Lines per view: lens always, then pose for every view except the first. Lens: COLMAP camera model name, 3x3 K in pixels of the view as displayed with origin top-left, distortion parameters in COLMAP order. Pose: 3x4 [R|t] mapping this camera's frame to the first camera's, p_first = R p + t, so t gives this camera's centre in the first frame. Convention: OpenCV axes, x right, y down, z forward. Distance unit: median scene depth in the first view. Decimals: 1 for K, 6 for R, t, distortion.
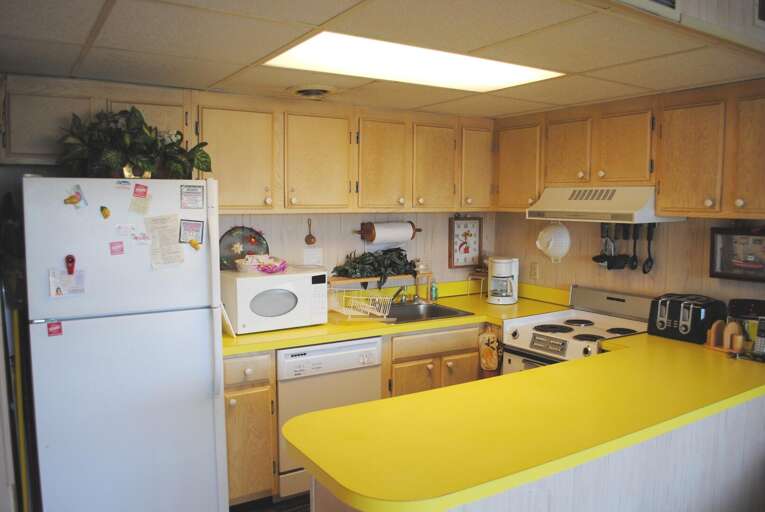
lens RADIAL K [[604.0, 0, 383.4], [0, 604.0, 257.5], [0, 0, 1]] dist [-0.075881, -0.007357]
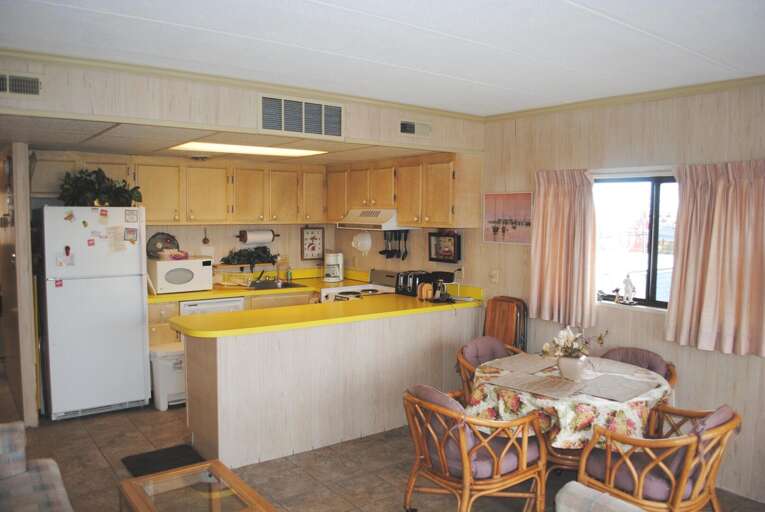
lens RADIAL K [[604.0, 0, 382.4], [0, 604.0, 256.0], [0, 0, 1]] dist [-0.075881, -0.007357]
pose [[0.996309, -0.002250, 0.085813, 0.243354], [0.004047, 0.999776, -0.020774, 0.052631], [-0.085747, 0.021044, 0.996095, -0.738069]]
